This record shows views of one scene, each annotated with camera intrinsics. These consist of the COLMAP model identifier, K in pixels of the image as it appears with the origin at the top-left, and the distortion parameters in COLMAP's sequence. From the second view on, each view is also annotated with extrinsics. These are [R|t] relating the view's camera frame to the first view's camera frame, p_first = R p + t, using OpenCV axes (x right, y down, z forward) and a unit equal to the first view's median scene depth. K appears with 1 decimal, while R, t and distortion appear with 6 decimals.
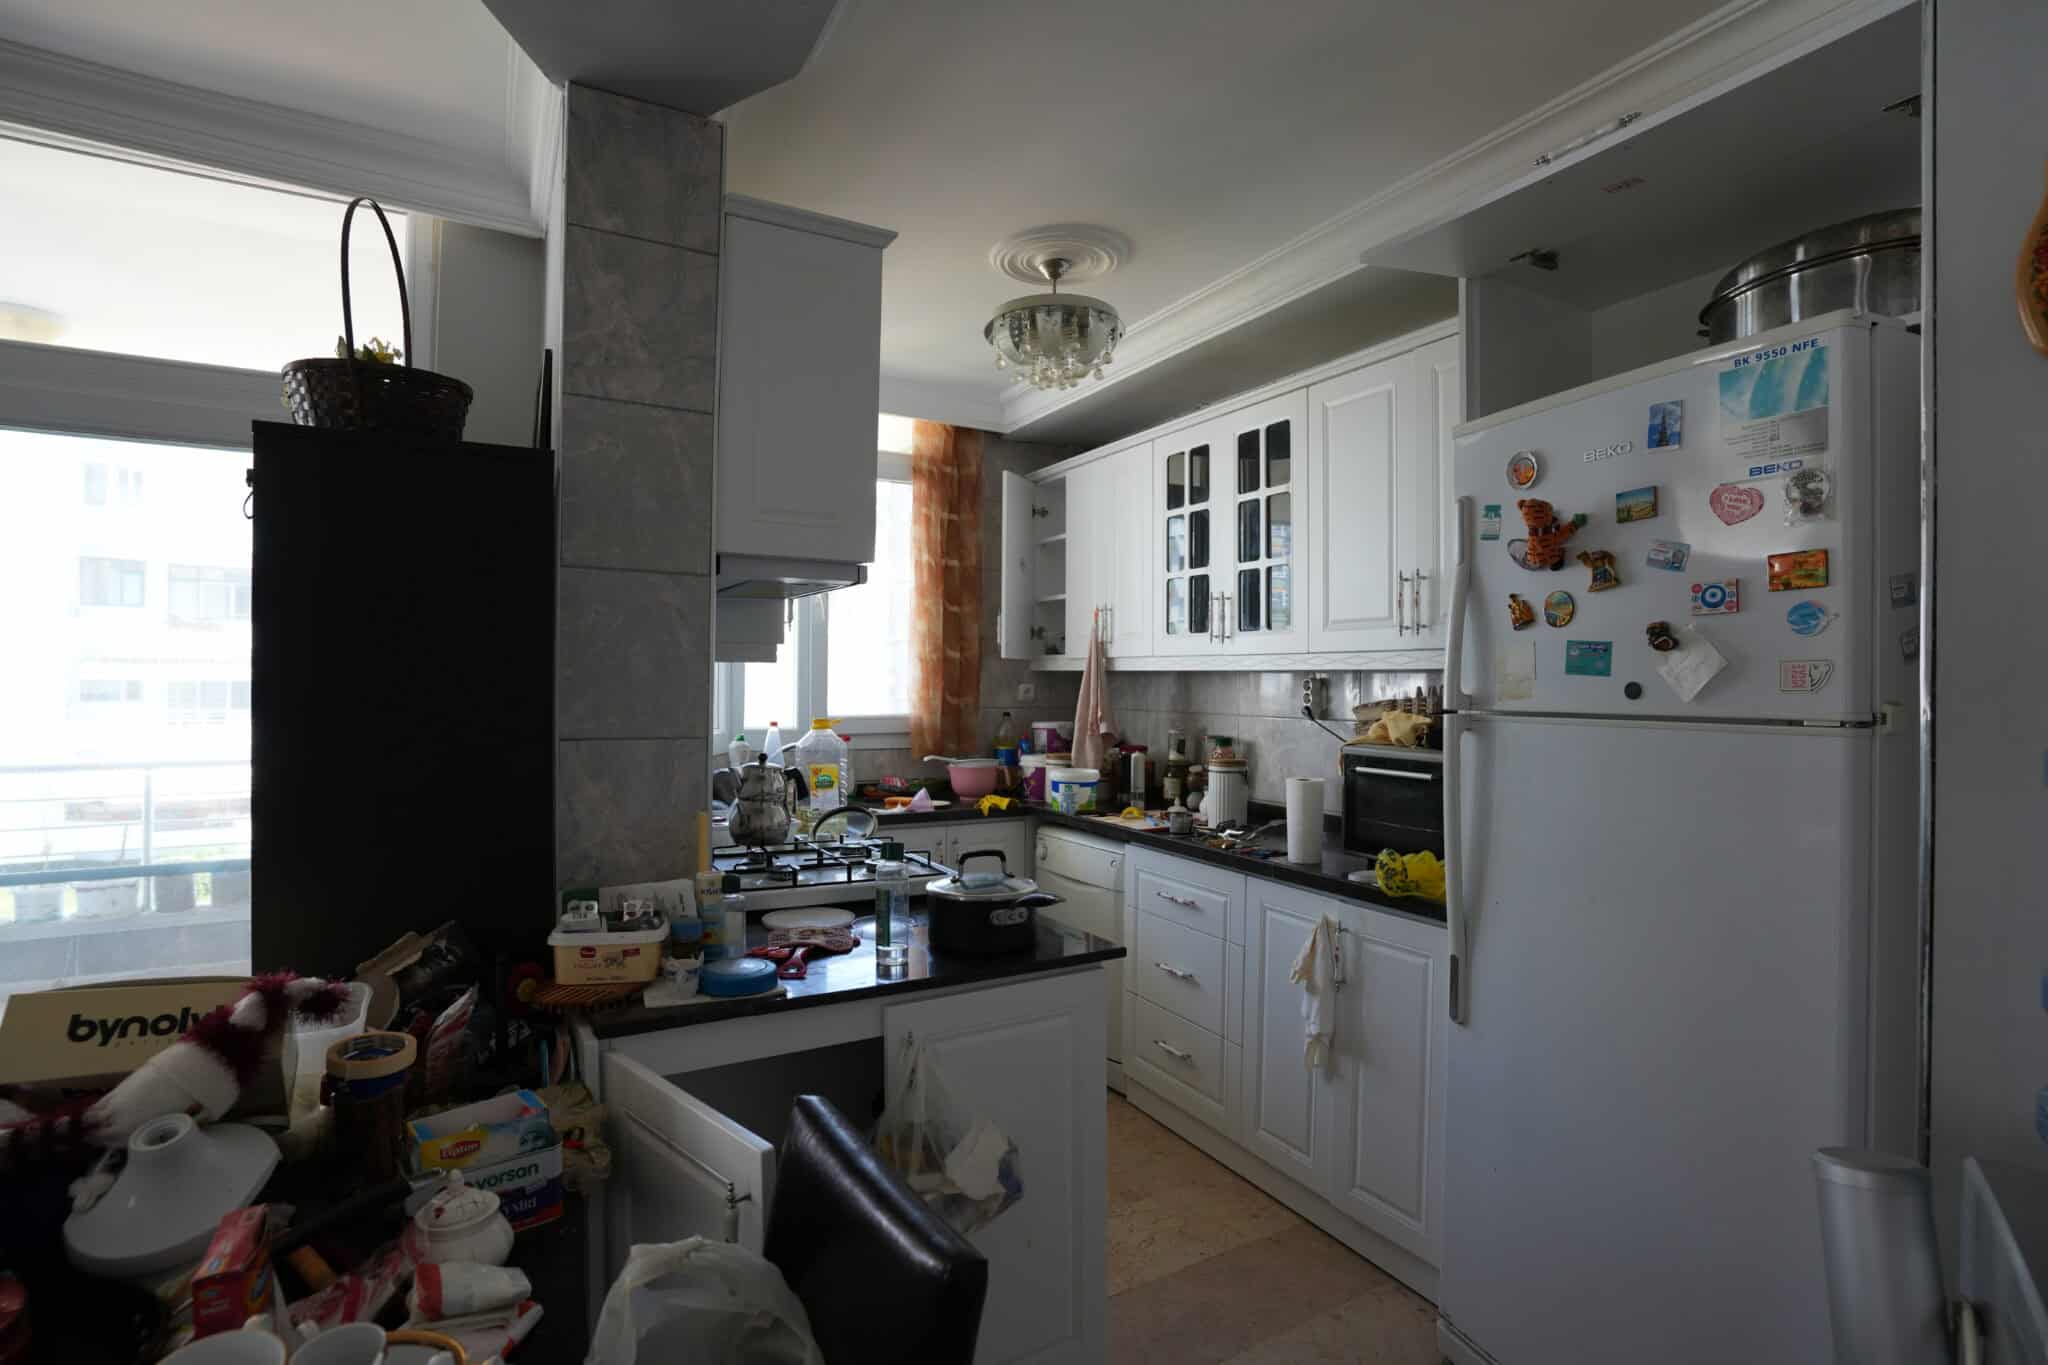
lens RADIAL K [[1004.4, 0, 1020.8], [0, 1004.4, 680.8], [0, 0, 1]] dist [-0.074170, 0.036552]
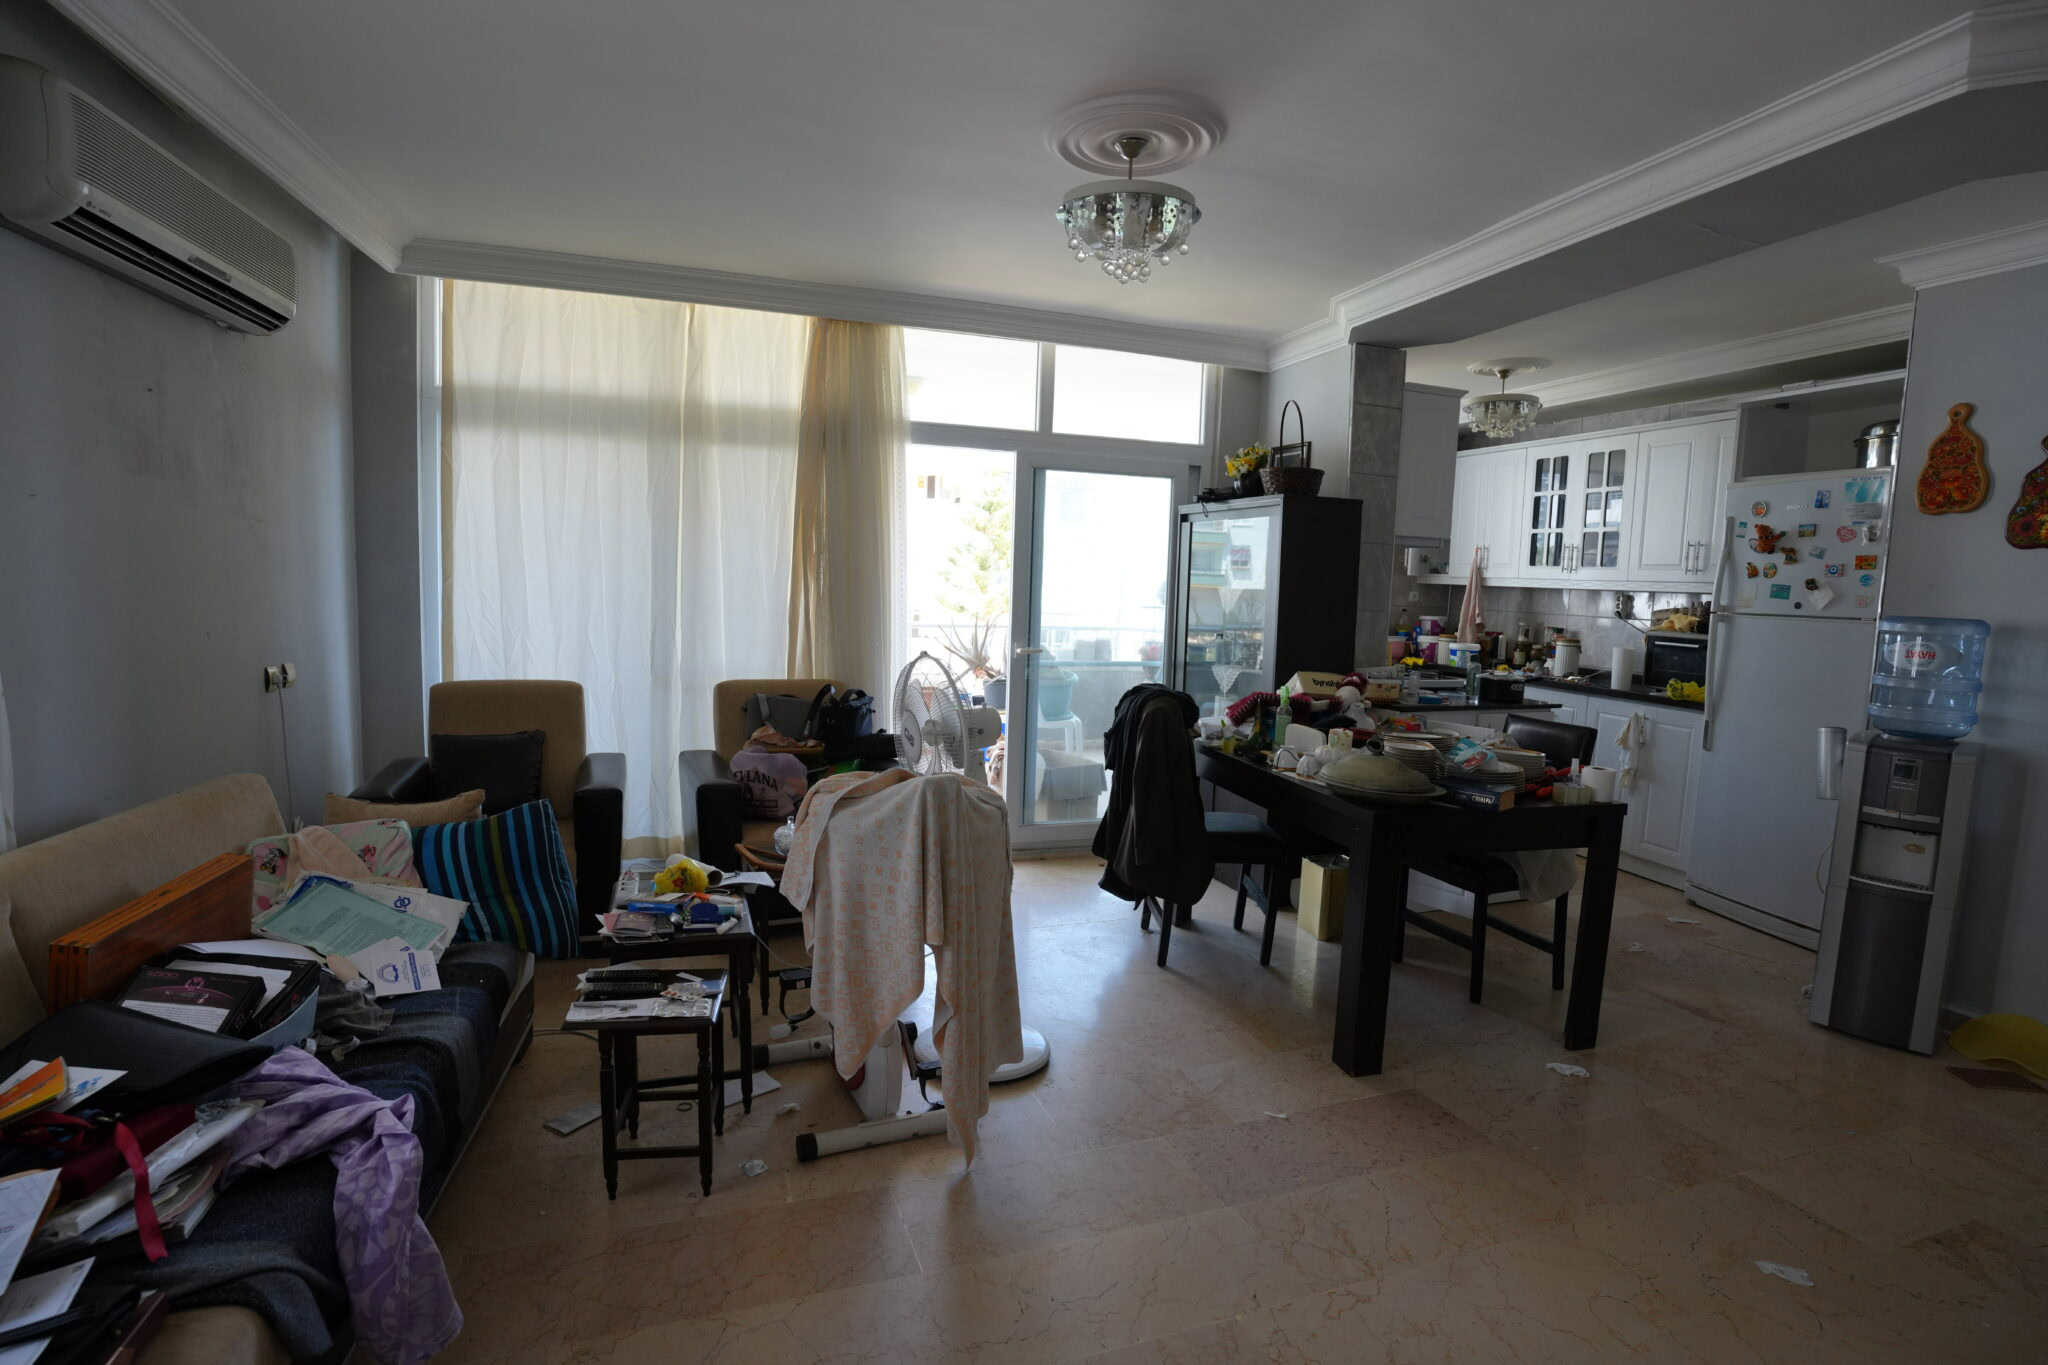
lens RADIAL K [[1004.4, 0, 1020.8], [0, 1004.4, 680.8], [0, 0, 1]] dist [-0.074170, 0.036552]
pose [[0.982150, 0.043775, -0.182933, -0.535814], [-0.025494, 0.994548, 0.101116, 0.000680], [0.186362, -0.094647, 0.977912, -1.127732]]
